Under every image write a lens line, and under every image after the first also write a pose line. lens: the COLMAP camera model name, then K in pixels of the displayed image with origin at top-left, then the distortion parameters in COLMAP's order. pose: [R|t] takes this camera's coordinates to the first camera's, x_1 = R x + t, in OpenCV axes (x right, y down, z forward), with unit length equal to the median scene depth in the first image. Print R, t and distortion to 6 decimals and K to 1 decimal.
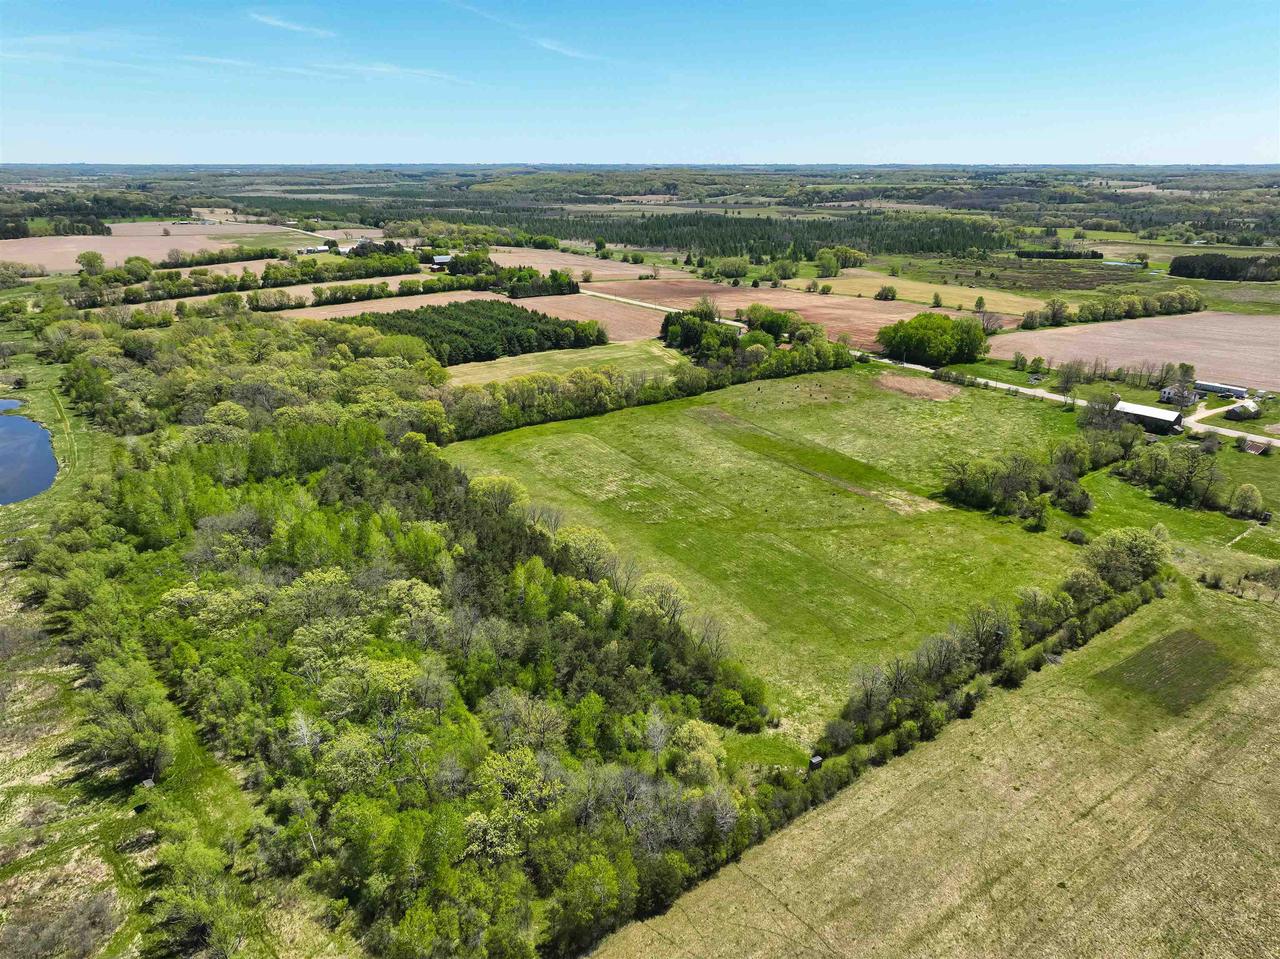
lens RADIAL K [[912.4, 0, 640.6], [0, 912.4, 472.9], [0, 0, 1]] dist [-0.001818, 0.018191]
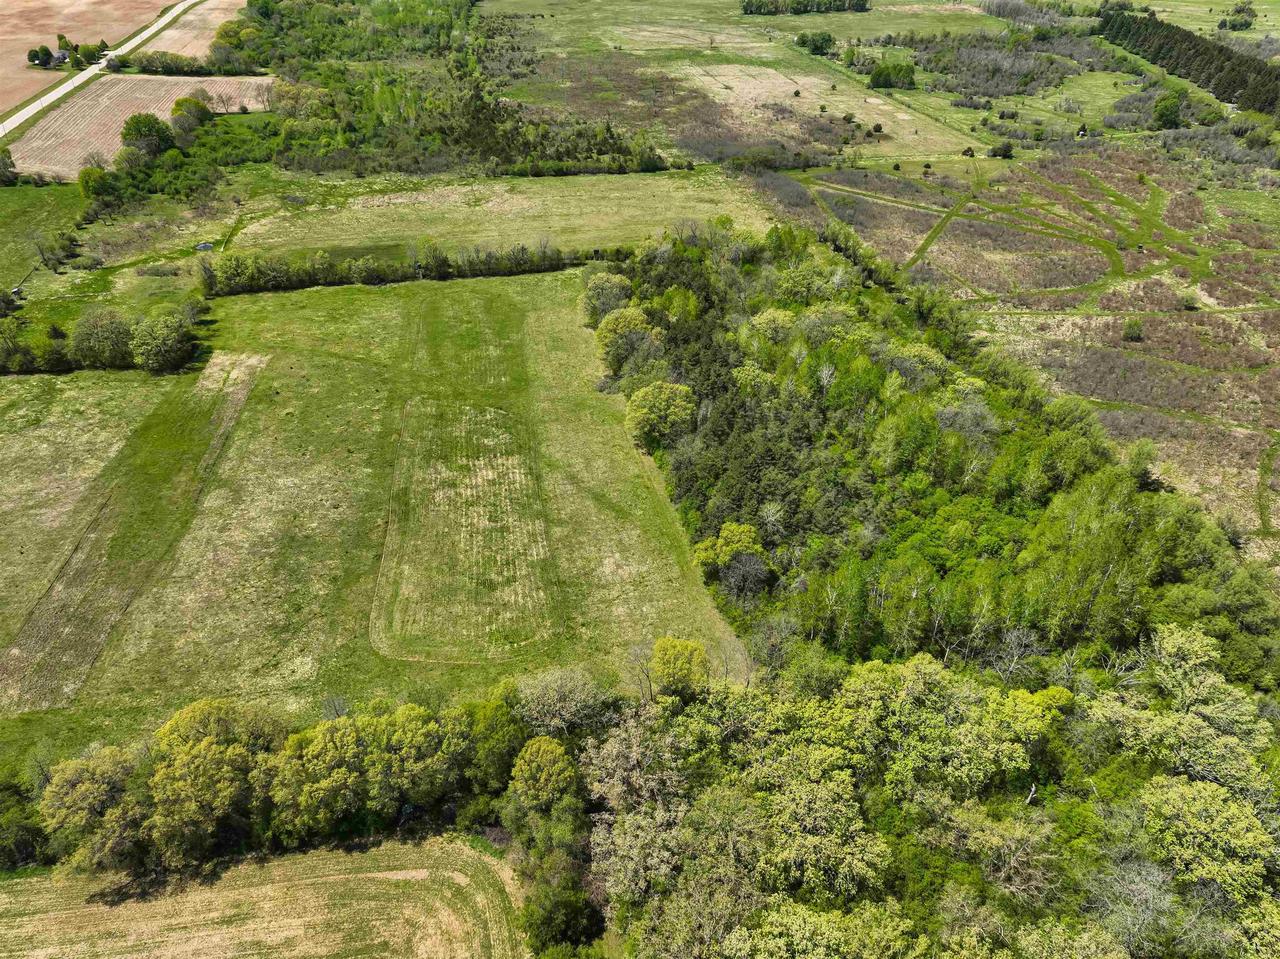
lens RADIAL K [[901.1, 0, 640.6], [0, 901.1, 479.8], [0, 0, 1]] dist [-0.004675, 0.022202]
pose [[-0.916850, -0.230095, 0.326256, -0.272609], [0.123638, 0.613385, 0.780046, -0.376579], [-0.379605, 0.755523, -0.533933, 0.965273]]
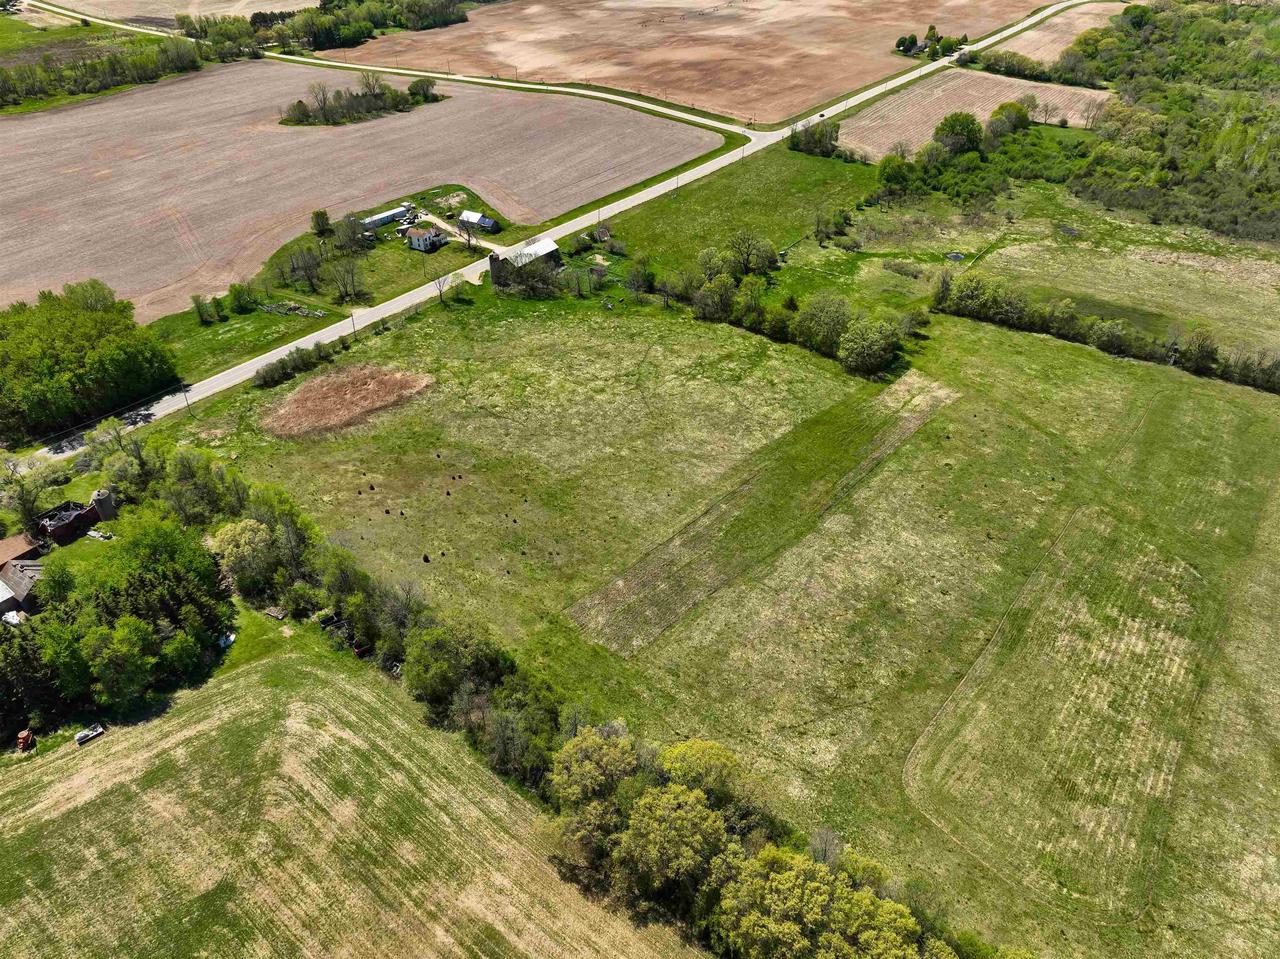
lens RADIAL K [[901.1, 0, 640.6], [0, 901.1, 479.8], [0, 0, 1]] dist [-0.004675, 0.022202]
pose [[-0.339029, -0.539016, 0.771052, -0.220039], [0.297193, 0.716259, 0.631387, -0.361369], [-0.892601, 0.443210, -0.082641, 0.920041]]
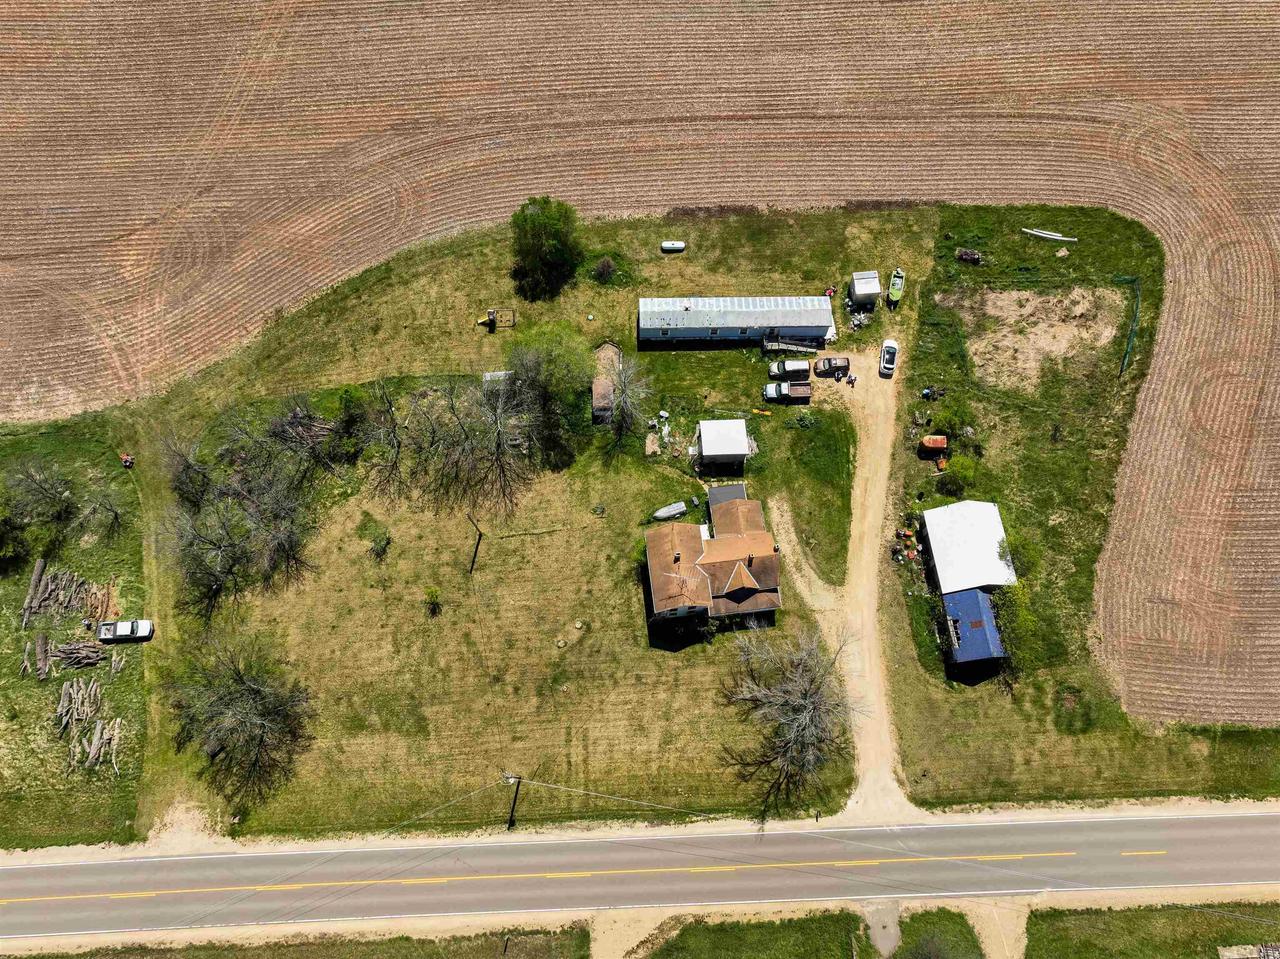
lens RADIAL K [[872.6, 0, 640.0], [0, 872.6, 479.5], [0, 0, 1]] dist [0.005752, 0.003393]
pose [[0.543587, -0.788977, 0.286404, 0.495823], [0.268899, 0.486931, 0.831019, -0.261482], [-0.795114, -0.374717, 0.476844, 0.851974]]
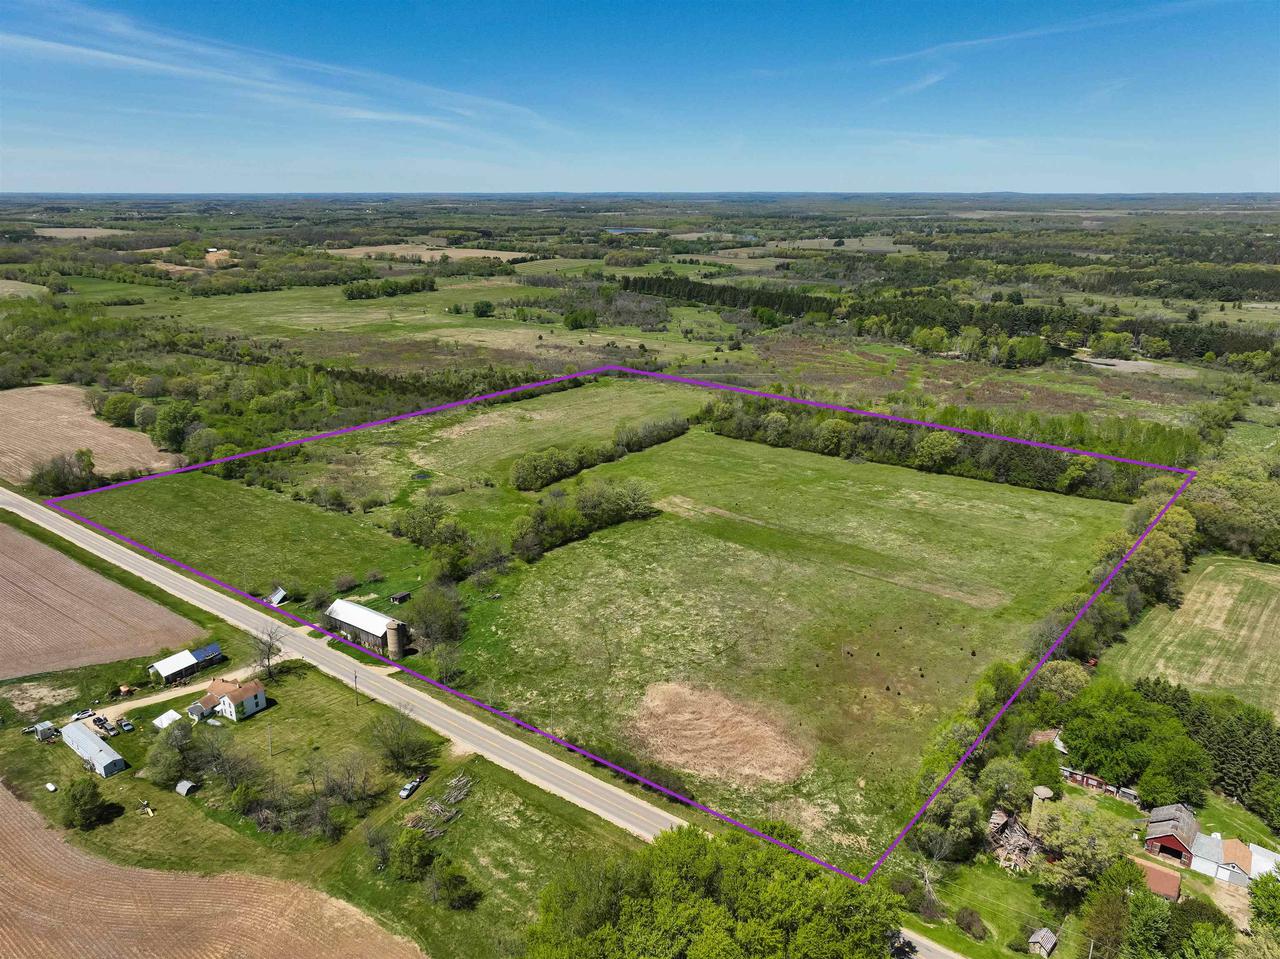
lens RADIAL K [[901.1, 0, 640.6], [0, 901.1, 479.8], [0, 0, 1]] dist [-0.004675, 0.022202]
pose [[-0.953266, 0.092706, -0.287558, 0.467169], [-0.097327, 0.806803, 0.582749, -0.473424], [0.286027, 0.583502, -0.760075, 1.288183]]
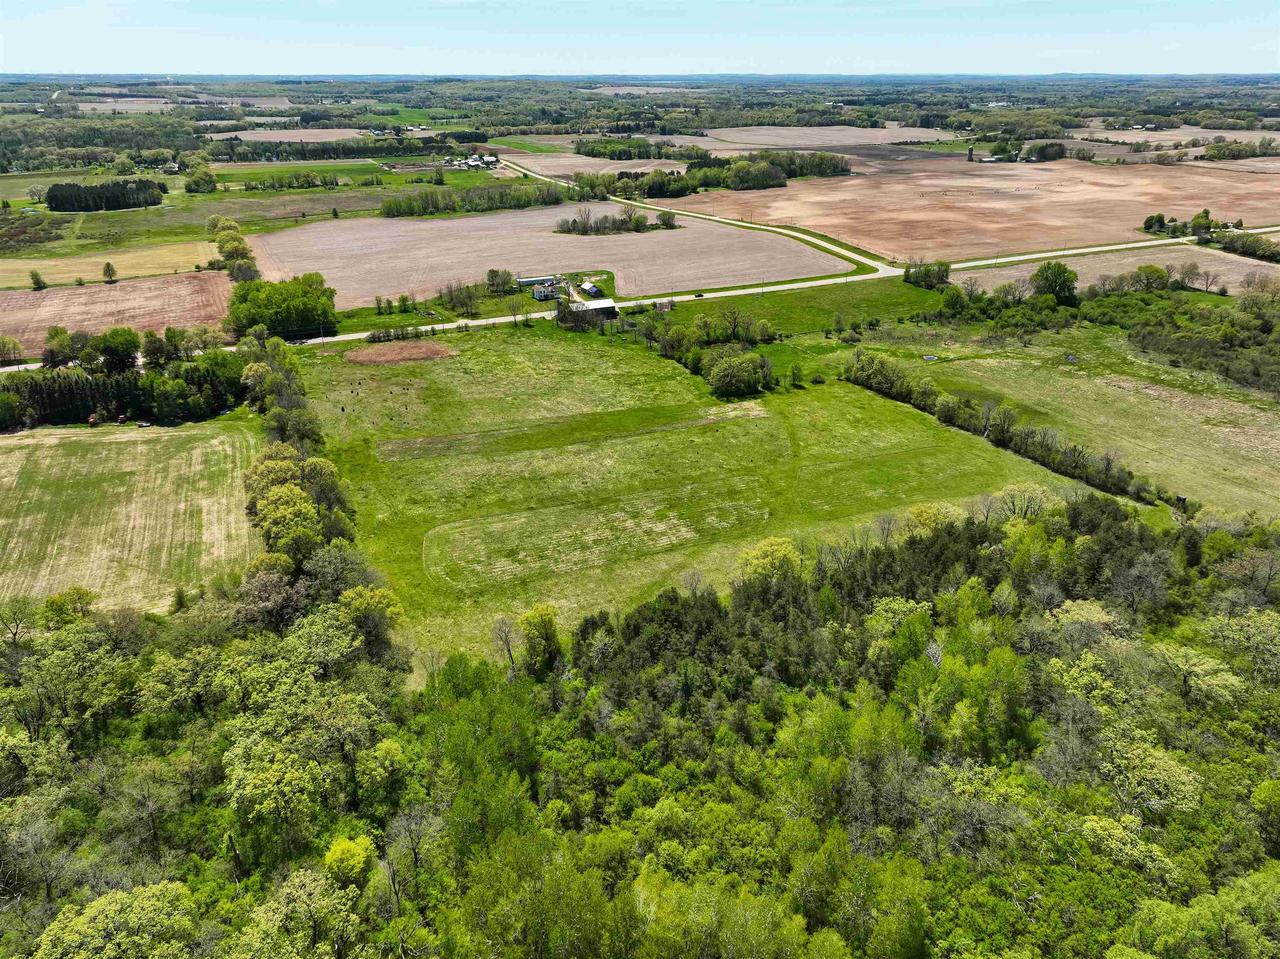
lens RADIAL K [[912.4, 0, 640.6], [0, 912.4, 472.9], [0, 0, 1]] dist [-0.001818, 0.018191]
pose [[0.160857, -0.399241, 0.902625, -0.543976], [0.320275, 0.886159, 0.334882, -0.220674], [-0.933568, 0.235220, 0.270412, 0.565177]]
